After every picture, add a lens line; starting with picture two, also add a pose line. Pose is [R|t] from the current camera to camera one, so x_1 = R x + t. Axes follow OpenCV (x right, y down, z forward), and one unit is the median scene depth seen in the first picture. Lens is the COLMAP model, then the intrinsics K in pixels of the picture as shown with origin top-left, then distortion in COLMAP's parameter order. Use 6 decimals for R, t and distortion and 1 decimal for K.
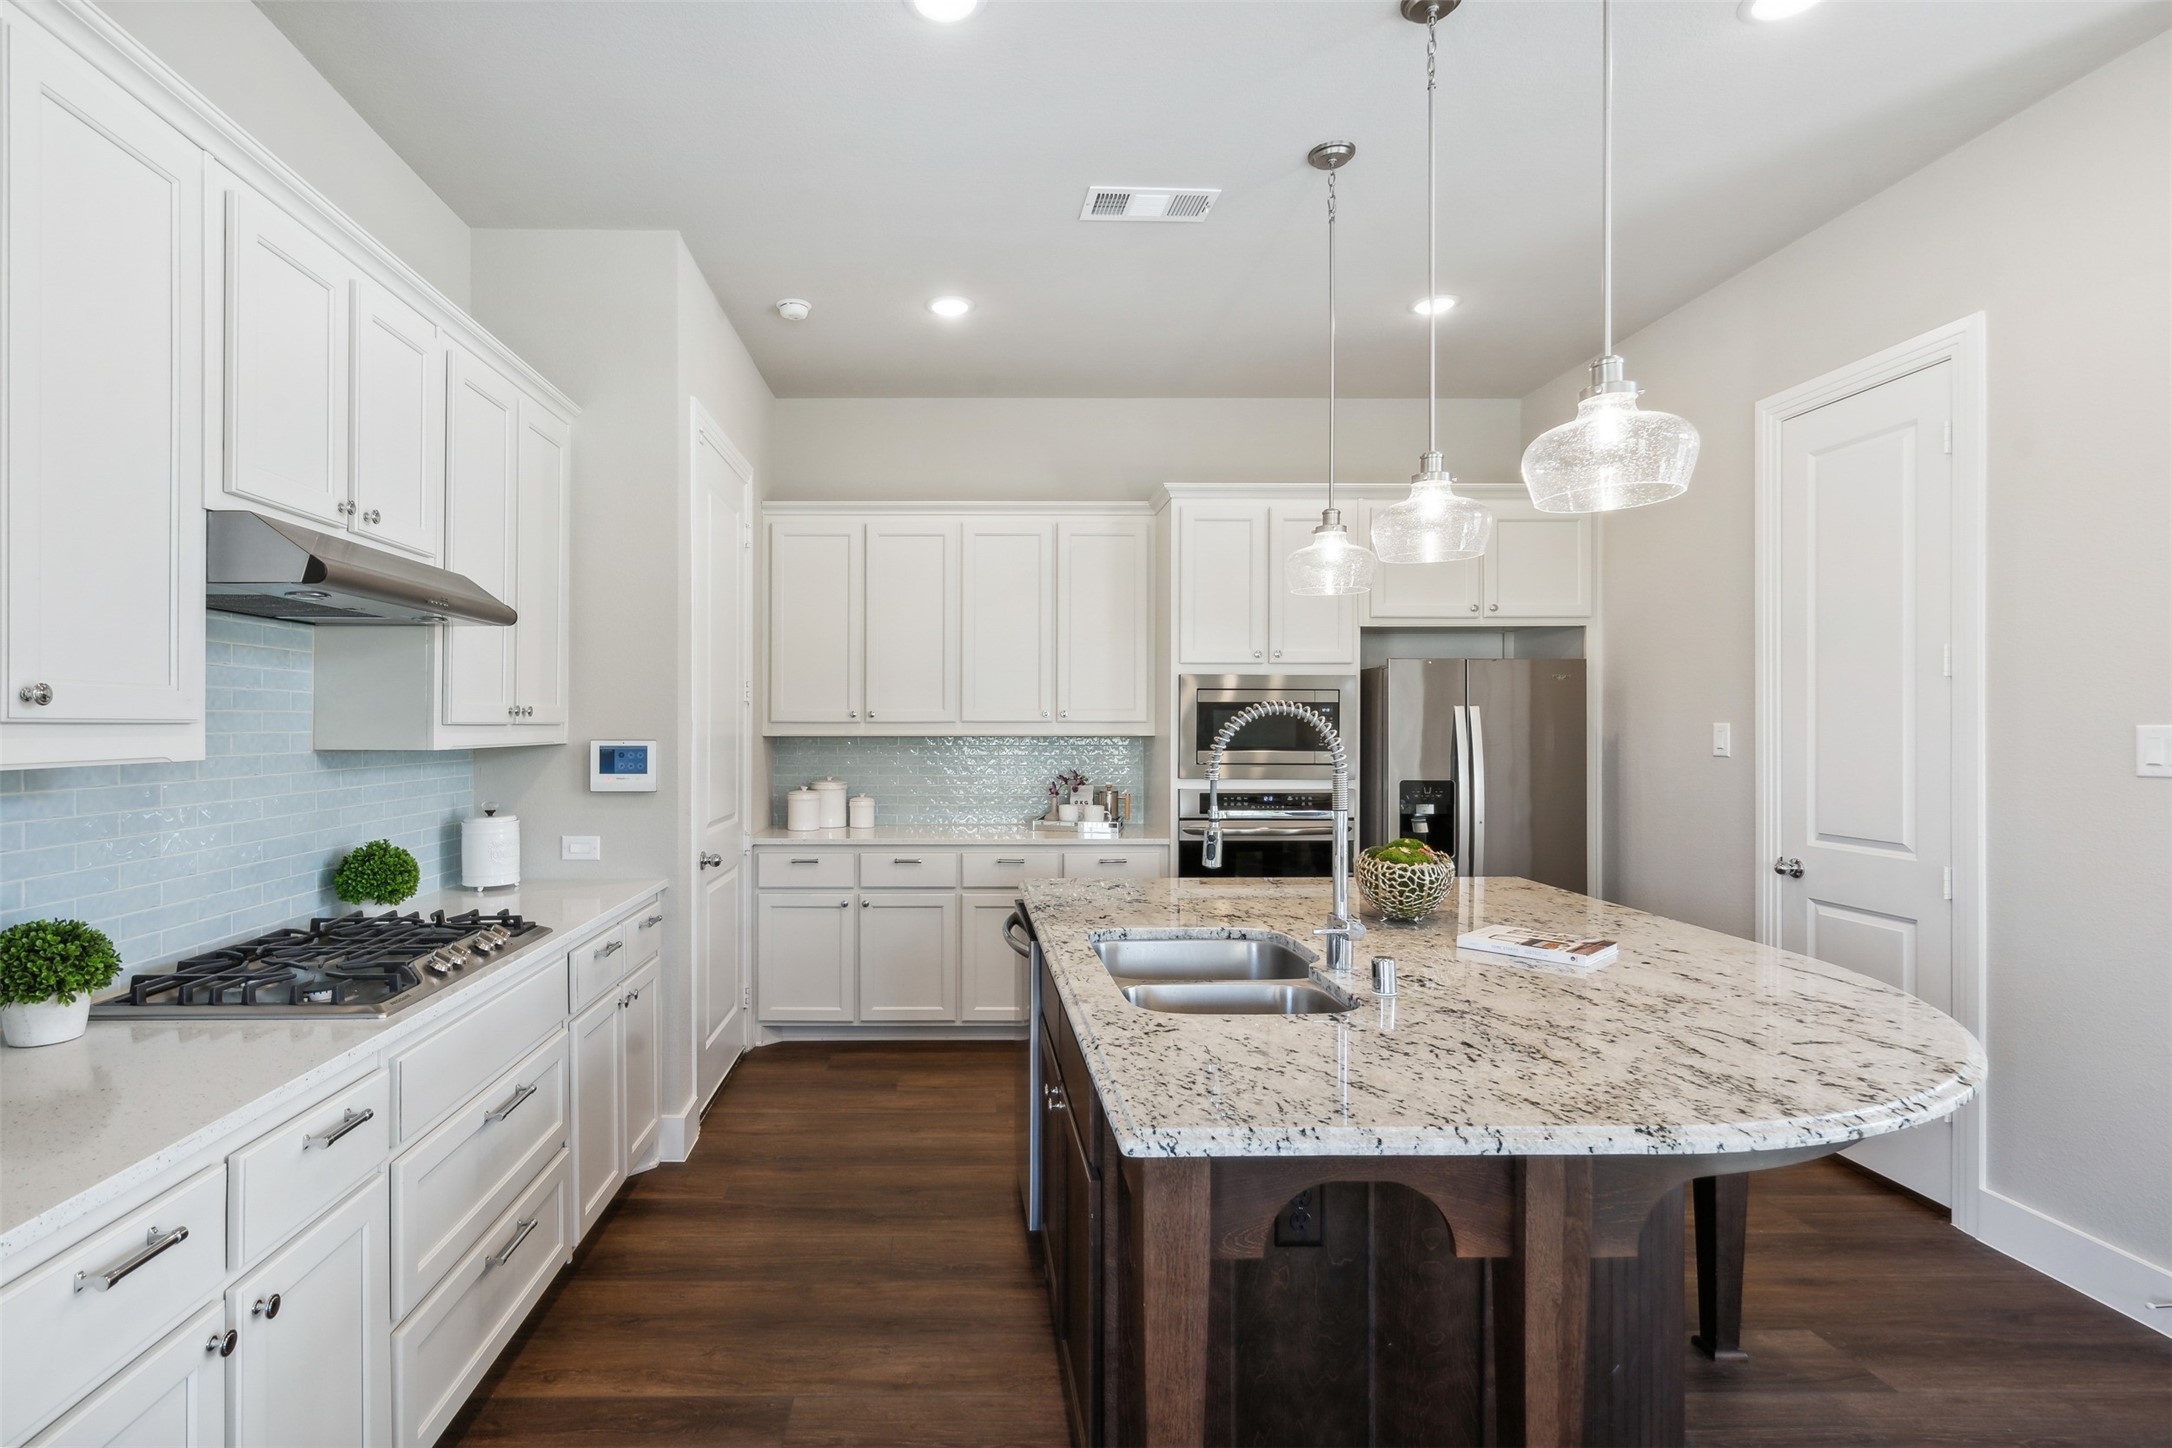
lens RADIAL K [[997.0, 0, 1083.7], [0, 997.0, 714.5], [0, 0, 1]] dist [-0.003381, 0.000567]
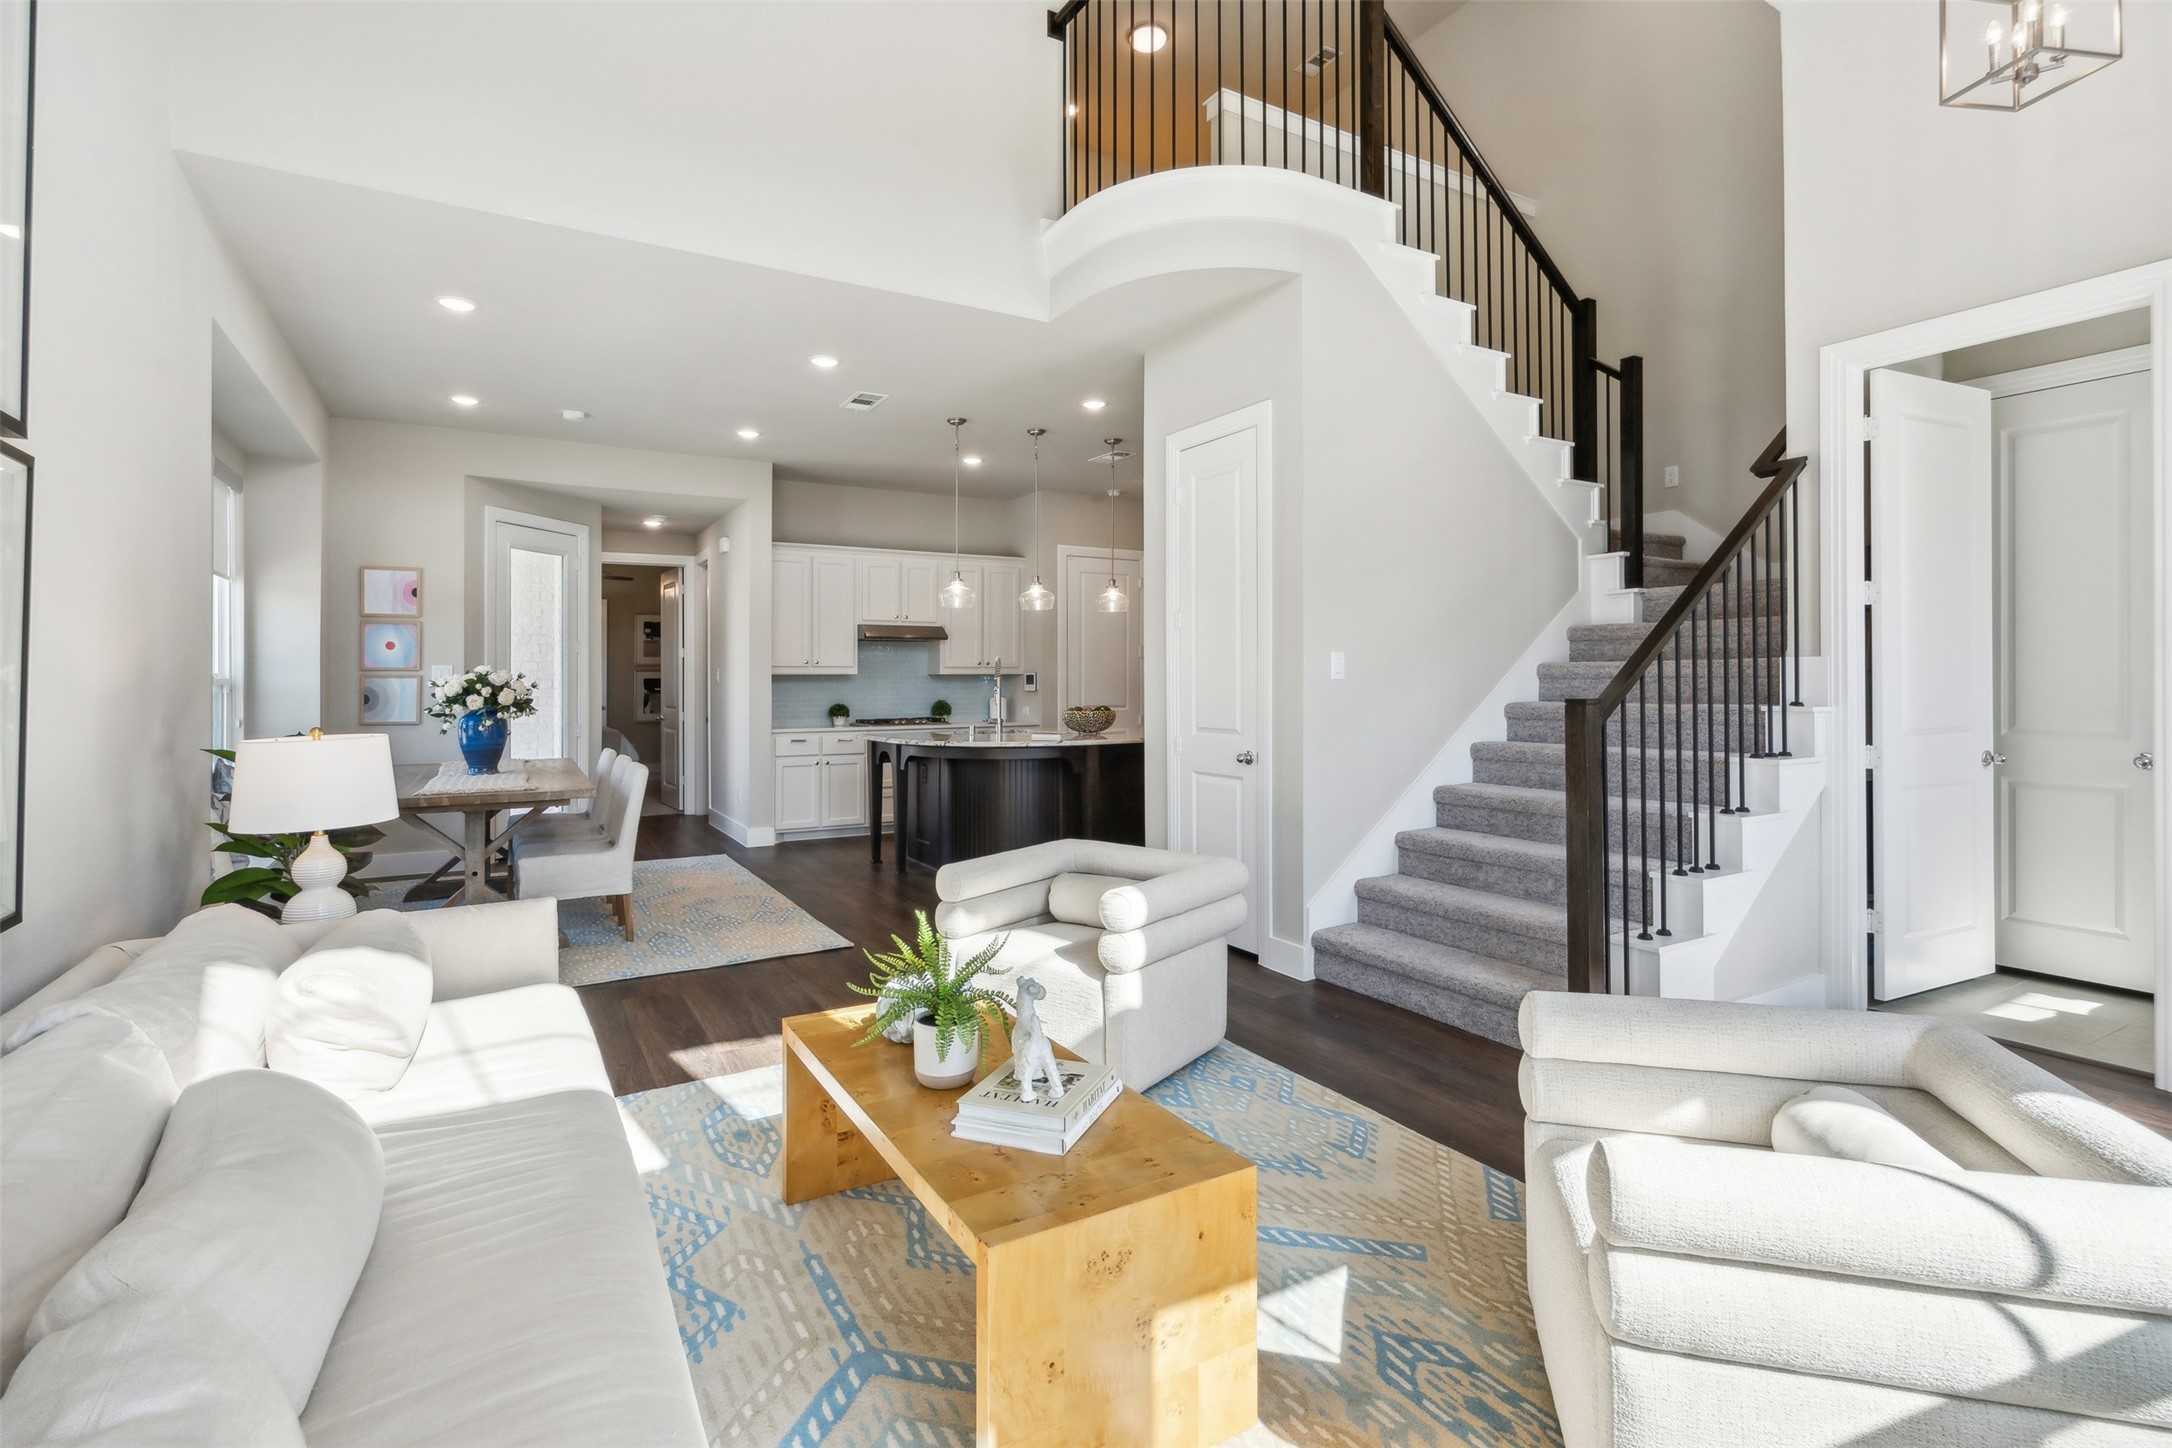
lens RADIAL K [[1014.8, 0, 1081.9], [0, 1014.8, 652.4], [0, 0, 1]] dist [-0.003664, 0.000324]
pose [[0.505615, -0.027141, -0.862332, 2.290395], [0.015423, 0.999630, -0.022419, 0.038318], [0.862621, -0.001964, 0.505846, -0.368188]]
